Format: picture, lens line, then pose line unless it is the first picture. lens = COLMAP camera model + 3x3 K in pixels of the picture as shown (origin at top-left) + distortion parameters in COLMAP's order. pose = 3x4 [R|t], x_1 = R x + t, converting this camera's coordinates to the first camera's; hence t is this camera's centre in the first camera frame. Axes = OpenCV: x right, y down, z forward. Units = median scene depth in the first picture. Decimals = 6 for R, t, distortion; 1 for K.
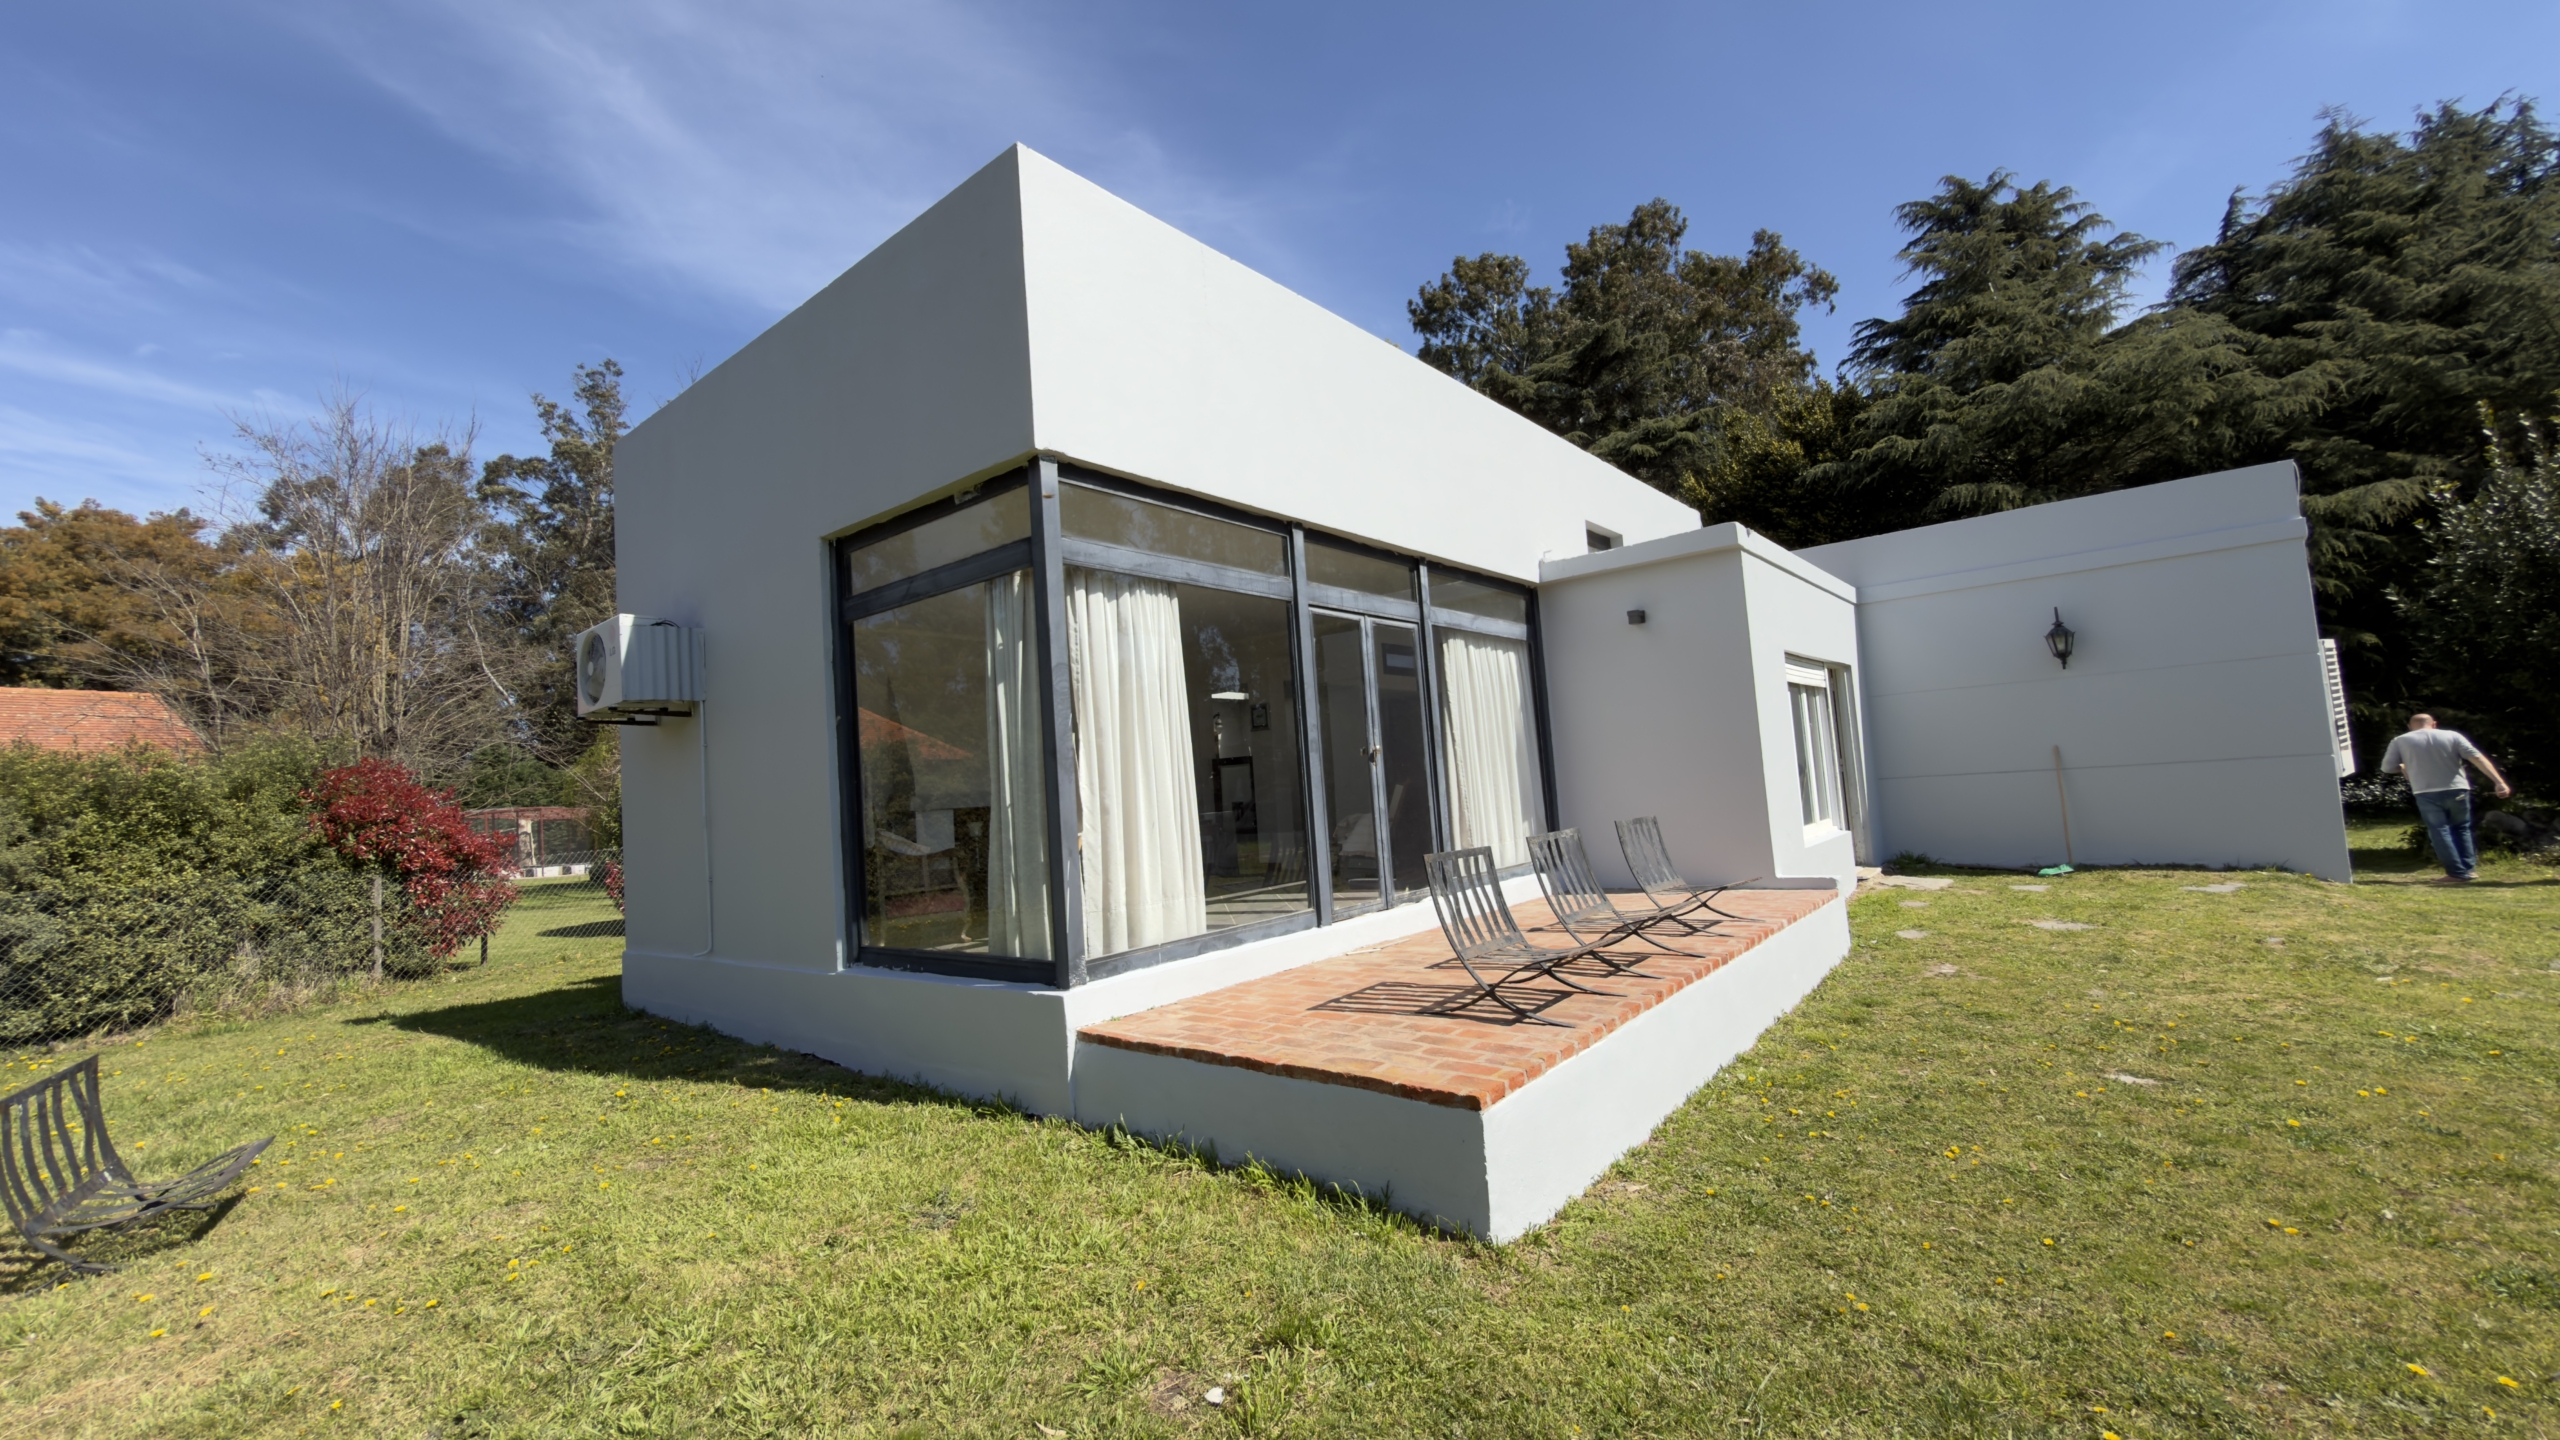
lens RADIAL K [[962.6, 0, 1273.5], [0, 962.6, 719.4], [0, 0, 1]] dist [-0.000344, -0.000300]
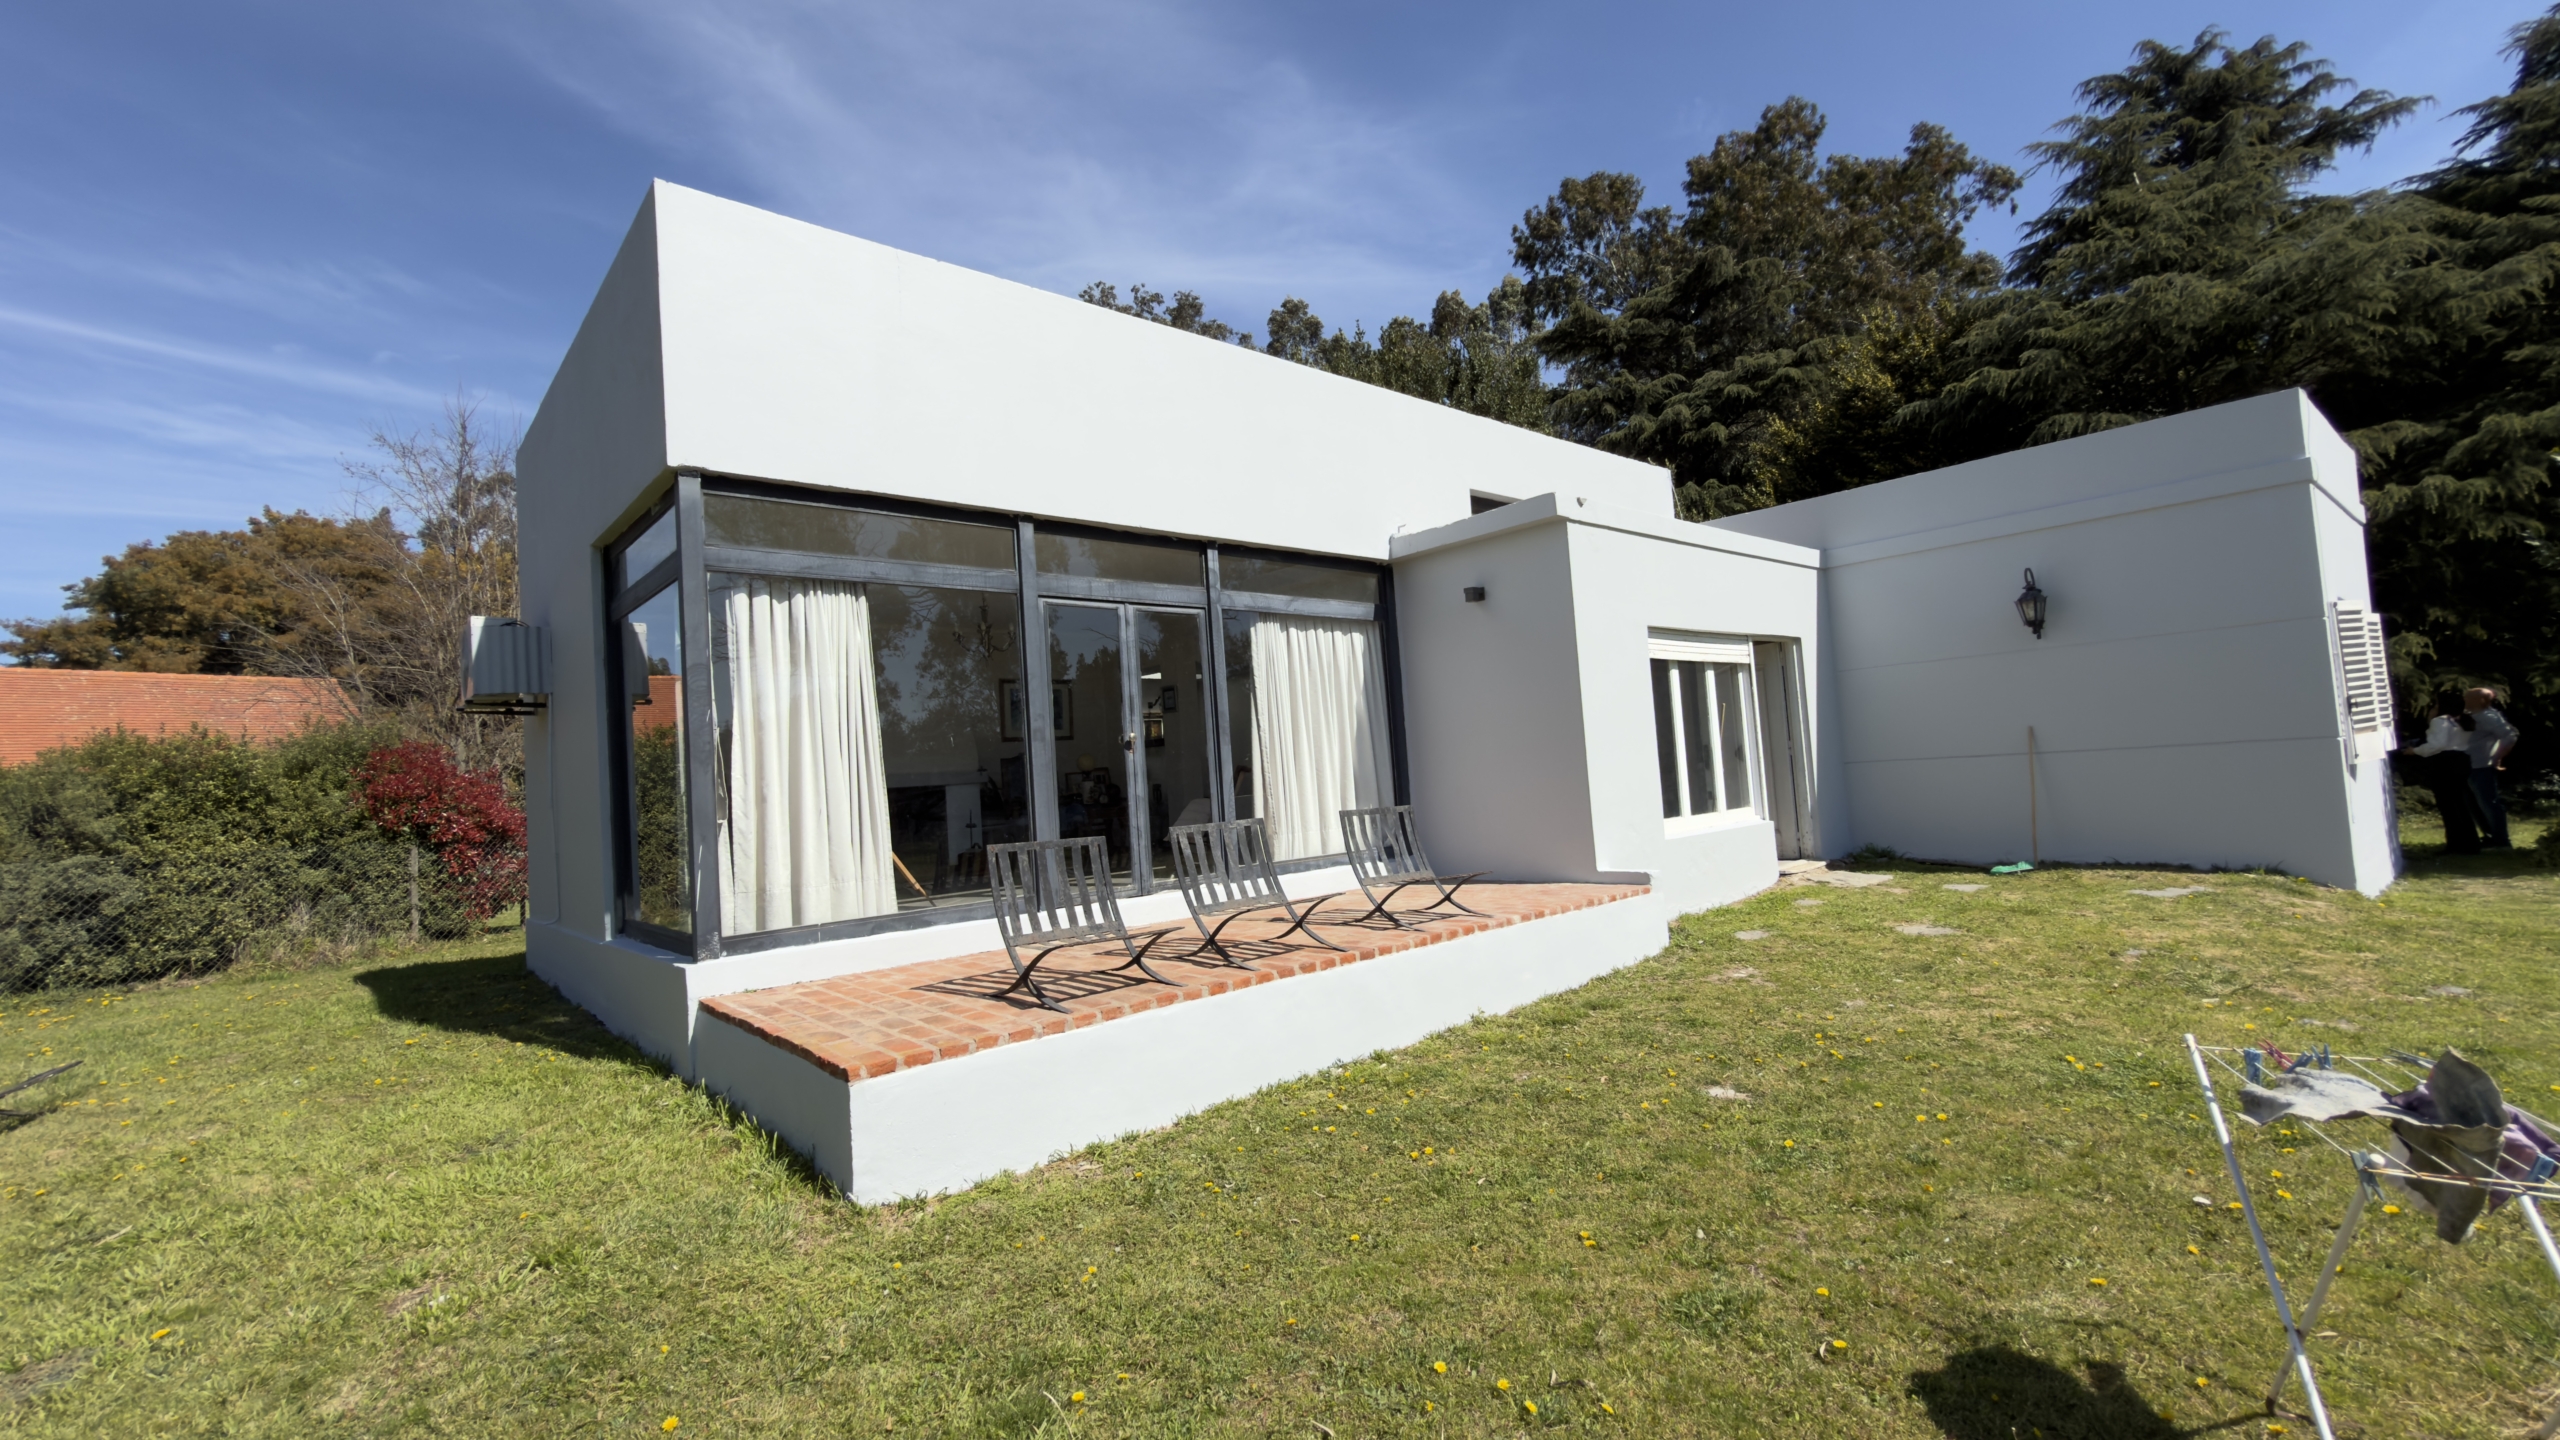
lens RADIAL K [[1022.6, 0, 1288.5], [0, 1022.6, 719.4], [0, 0, 1]] dist [-0.003936, 0.001340]
pose [[0.989183, -0.003653, -0.146640, 0.295369], [0.007847, 0.999576, 0.028033, -0.011187], [0.146475, -0.028881, 0.988793, -0.019997]]
